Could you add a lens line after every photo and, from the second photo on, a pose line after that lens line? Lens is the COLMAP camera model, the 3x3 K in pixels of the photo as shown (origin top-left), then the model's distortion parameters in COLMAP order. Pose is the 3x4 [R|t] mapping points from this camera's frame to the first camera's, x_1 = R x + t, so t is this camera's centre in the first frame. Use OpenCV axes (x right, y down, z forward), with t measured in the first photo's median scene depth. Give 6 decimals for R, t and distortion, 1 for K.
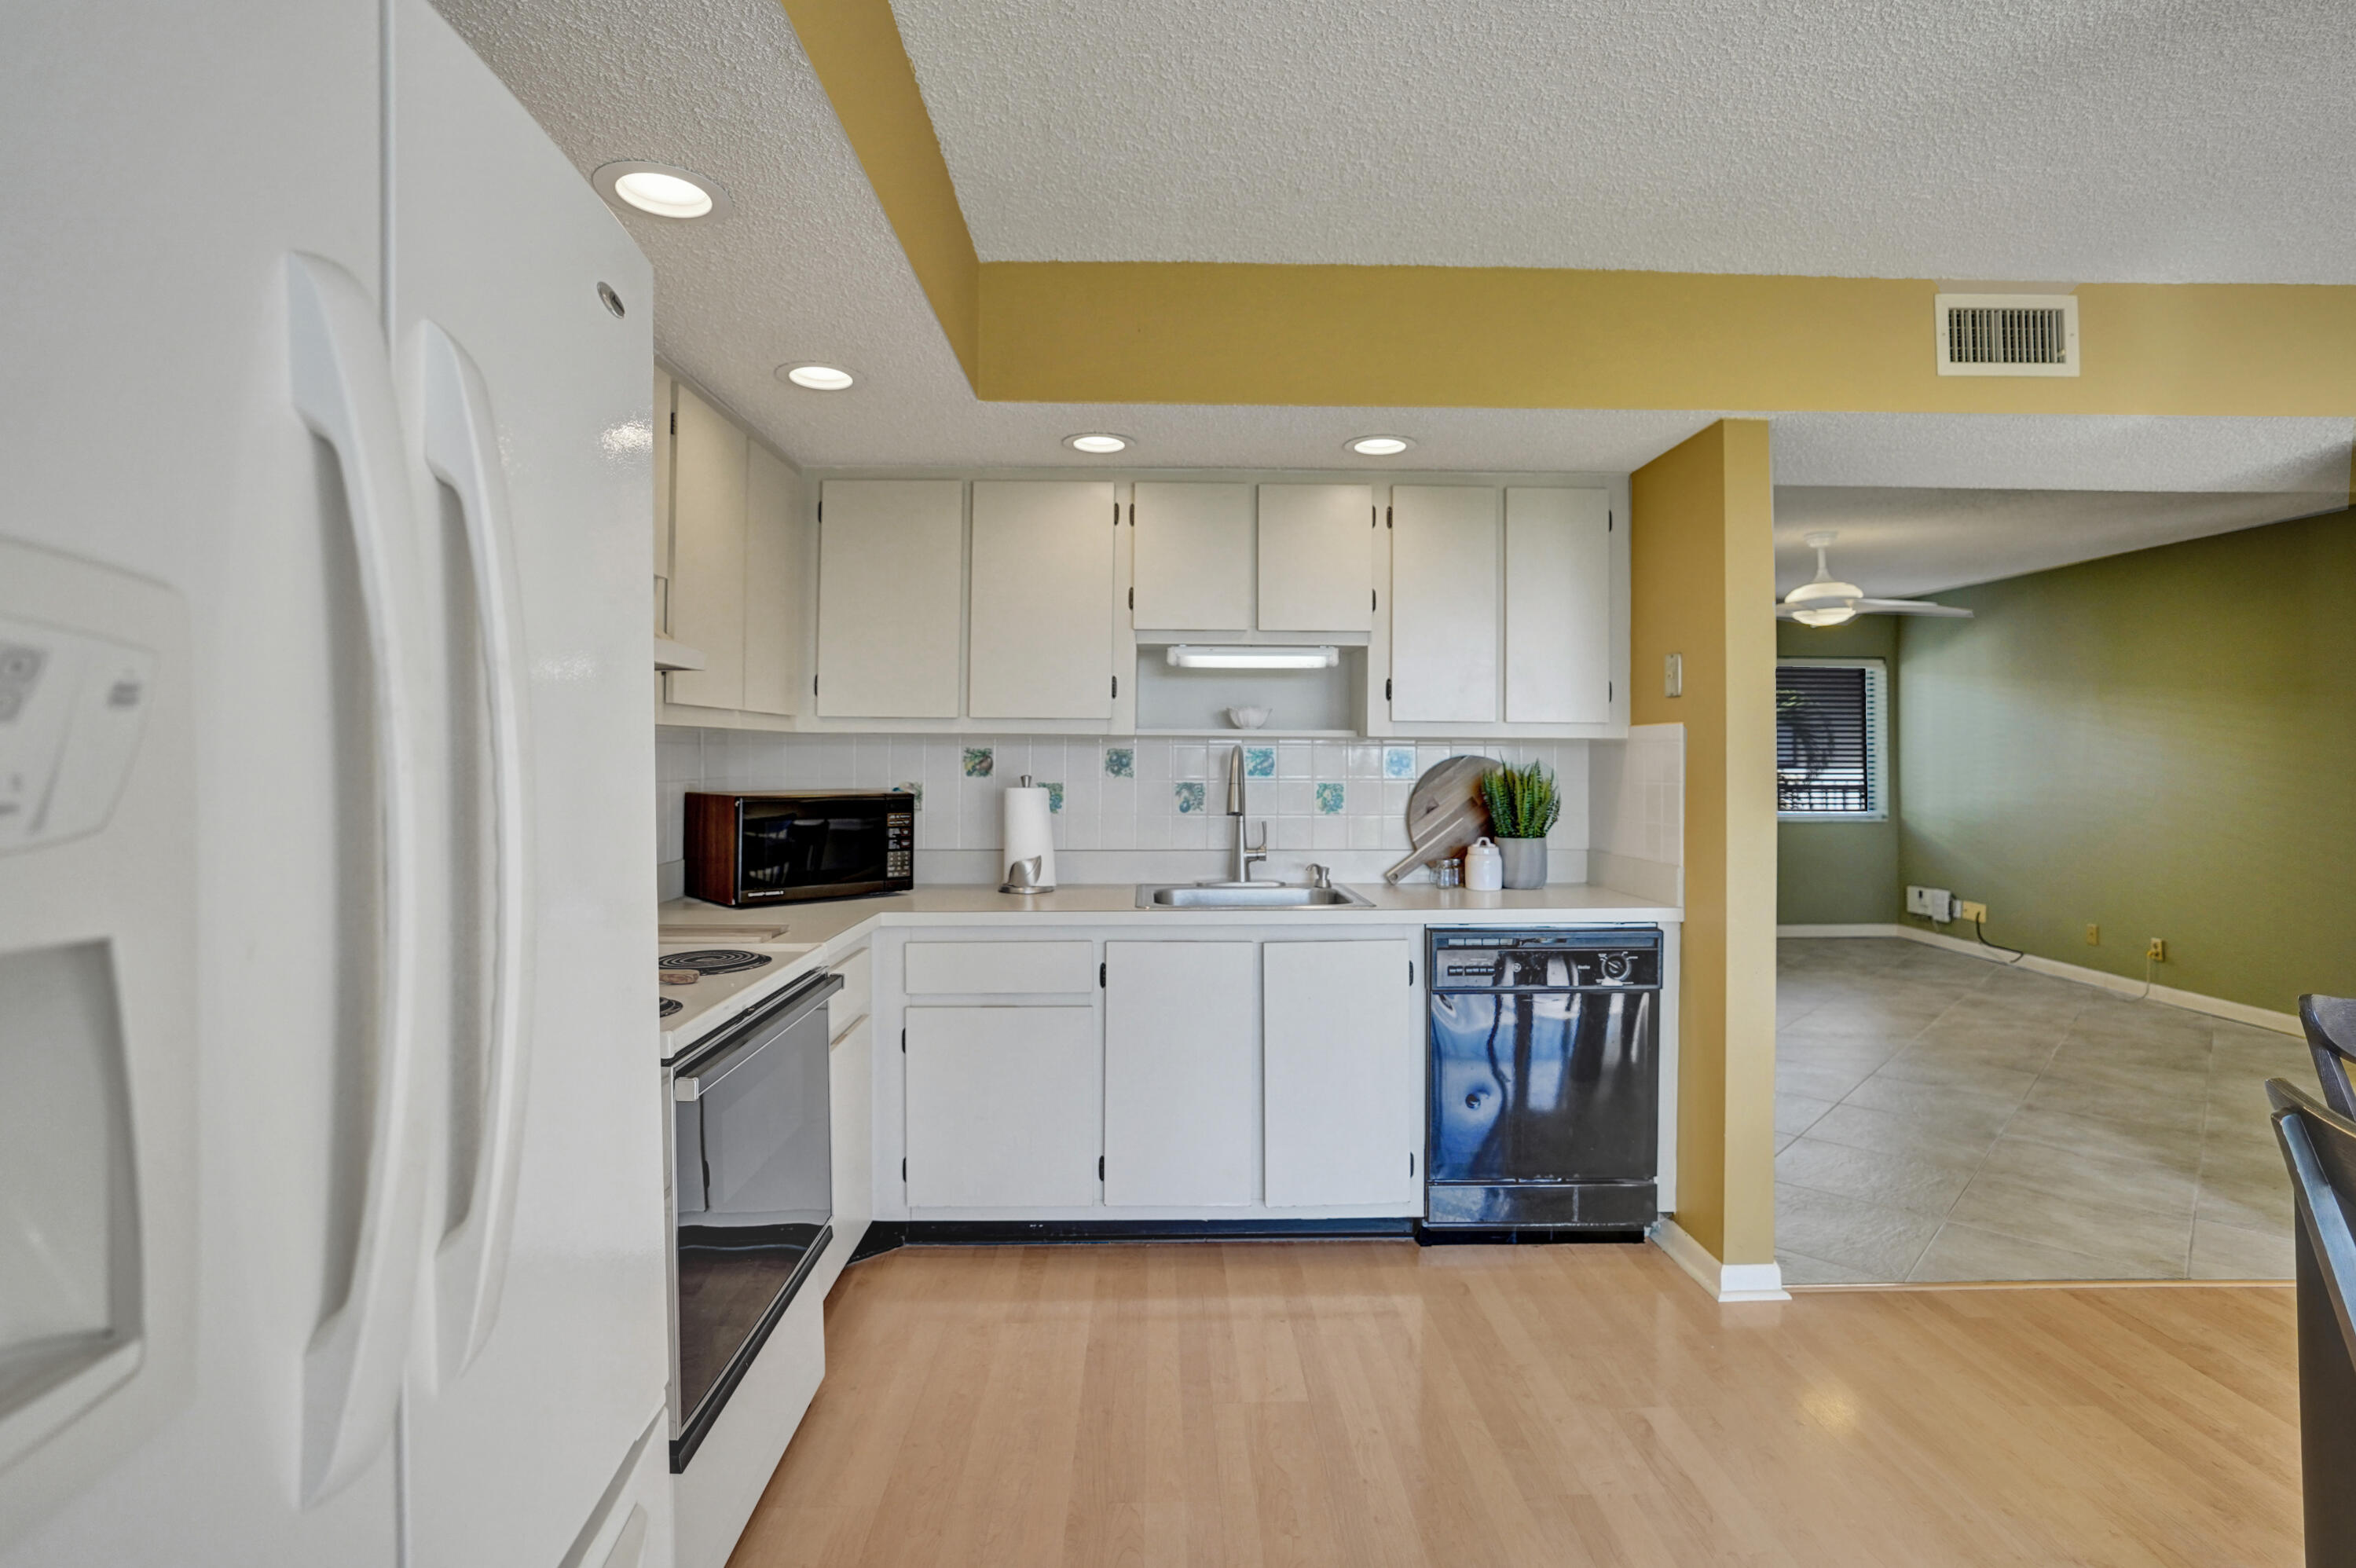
lens RADIAL K [[1131.9, 0, 1184.5], [0, 1131.9, 755.2], [0, 0, 1]] dist [-0.018222, 0.000233]
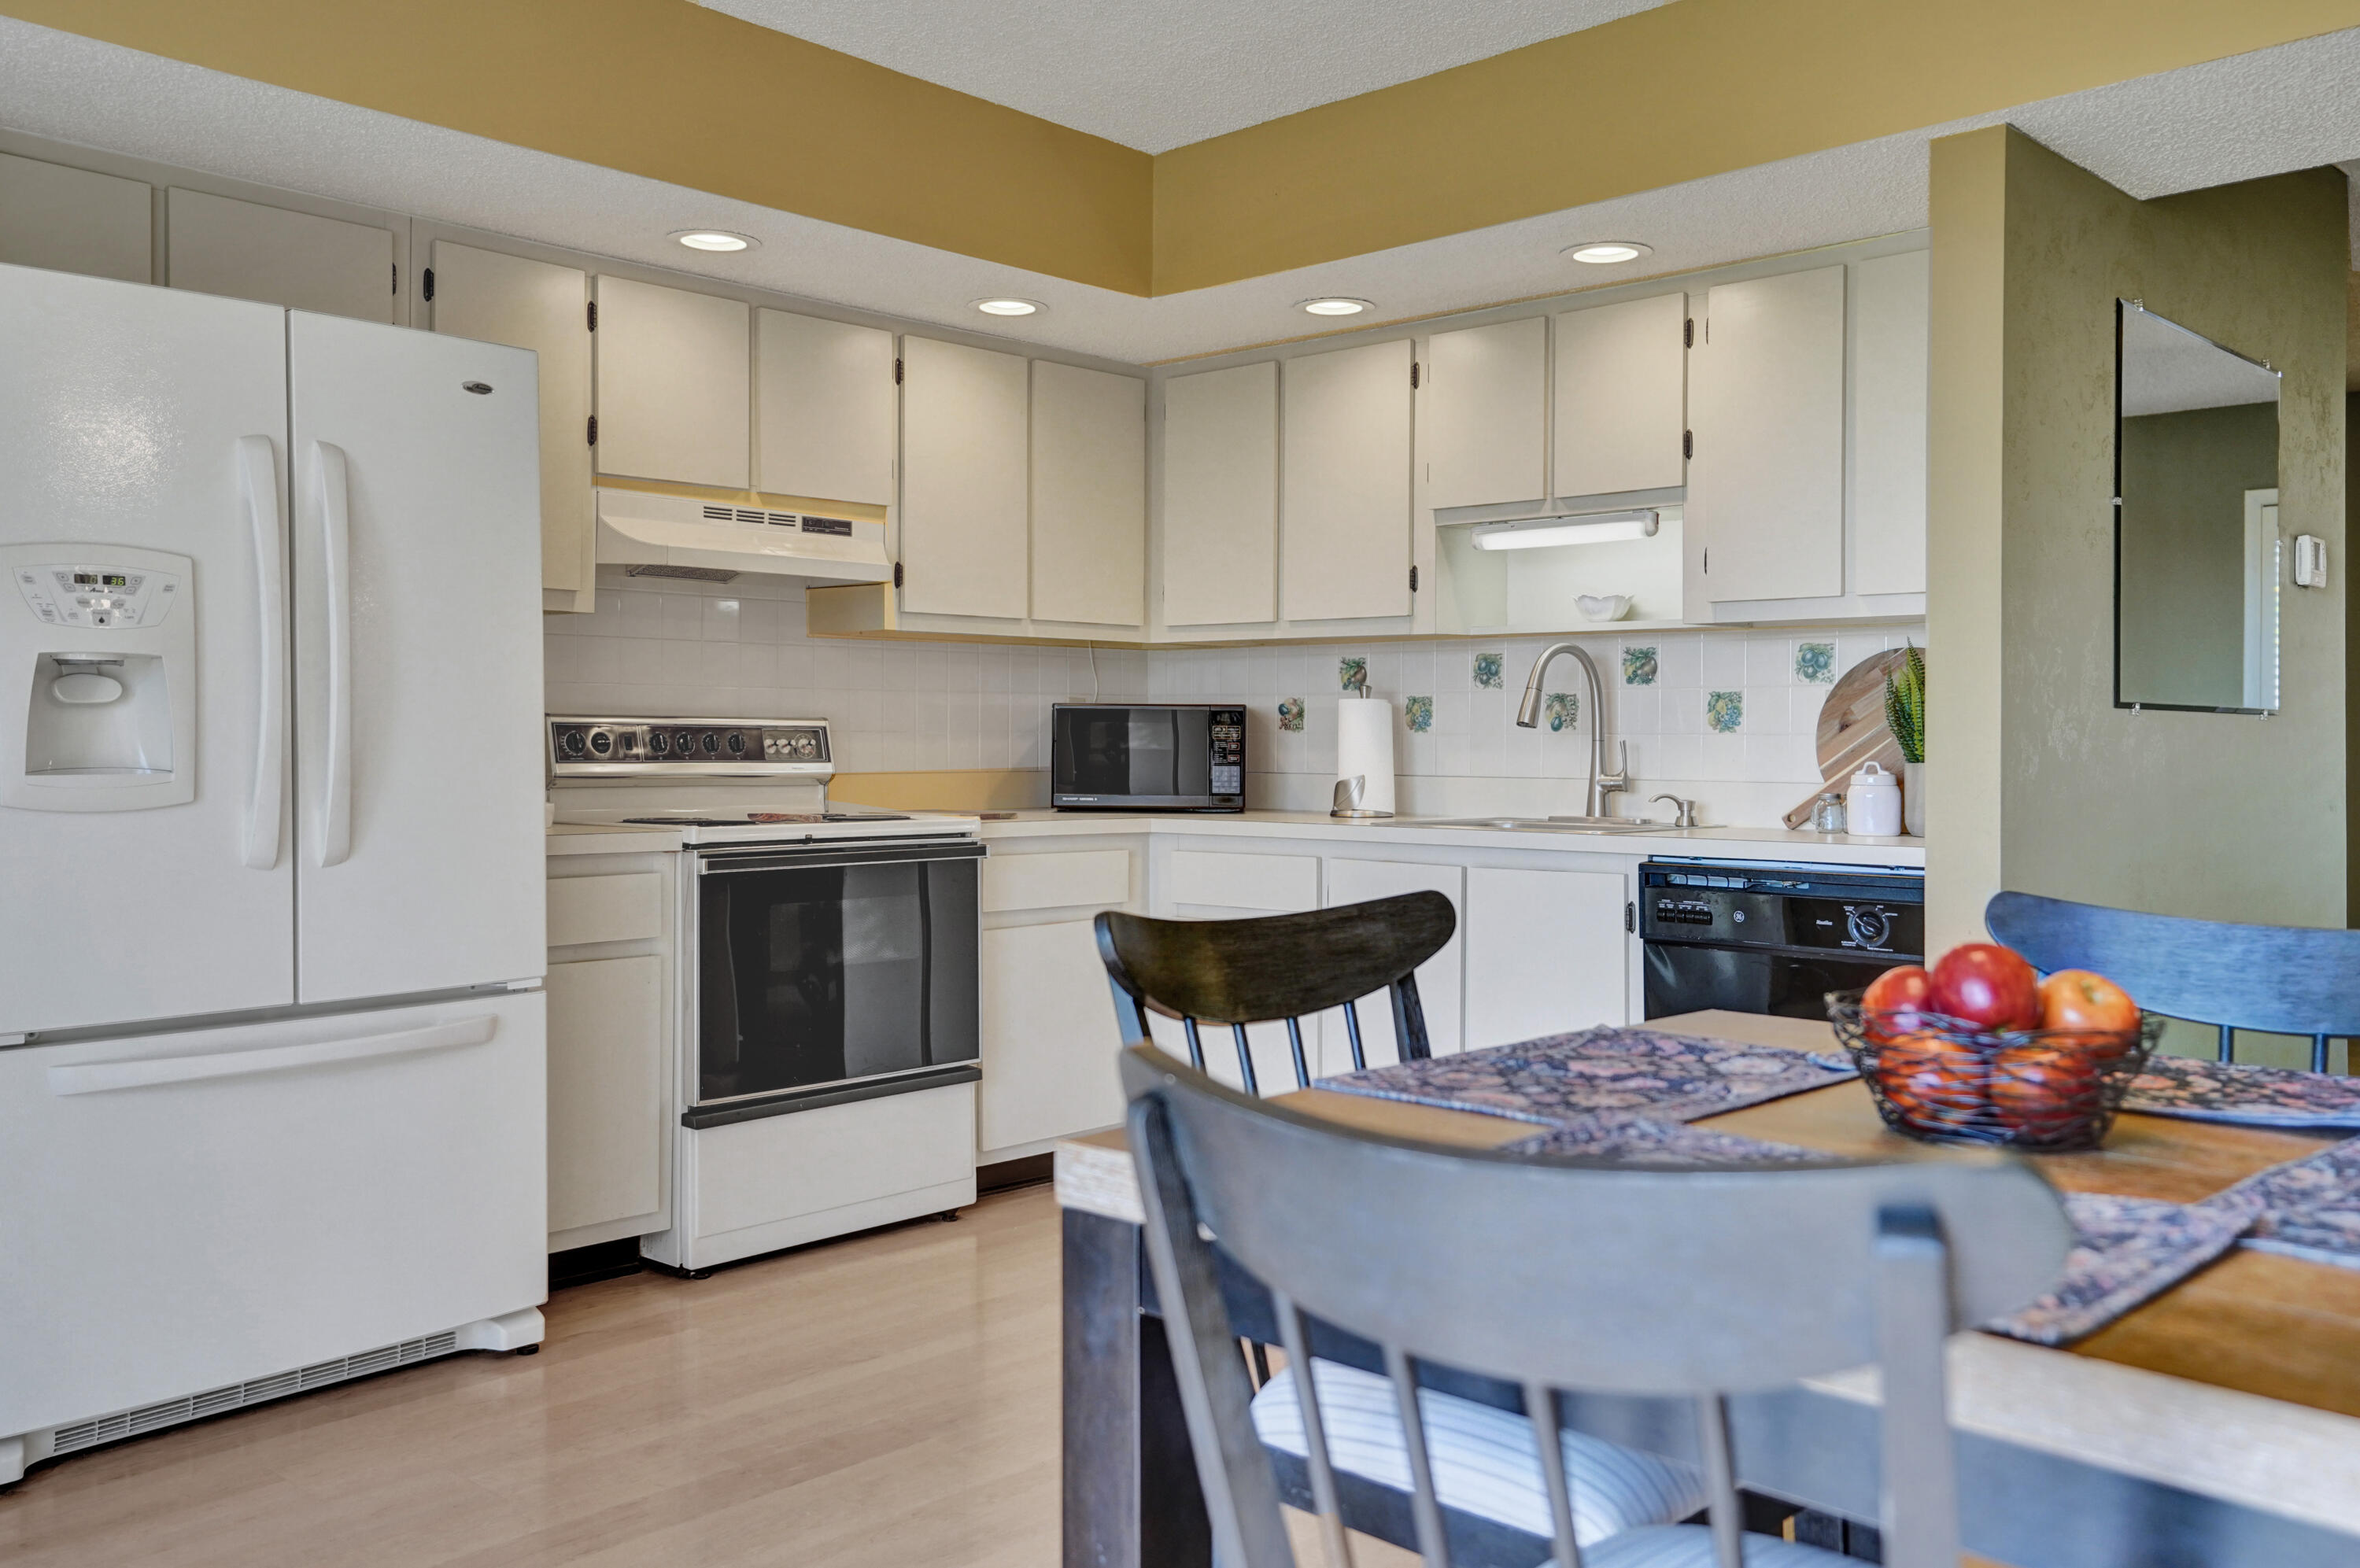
lens RADIAL K [[1976.6, 0, 1180.0], [0, 1976.6, 784.0], [0, 0, 1]] dist [0.082762, -0.002370]
pose [[0.711430, 0.017220, -0.702546, 0.830152], [-0.001517, 0.999735, 0.022968, 0.058850], [0.702755, -0.015274, 0.711268, -0.186579]]
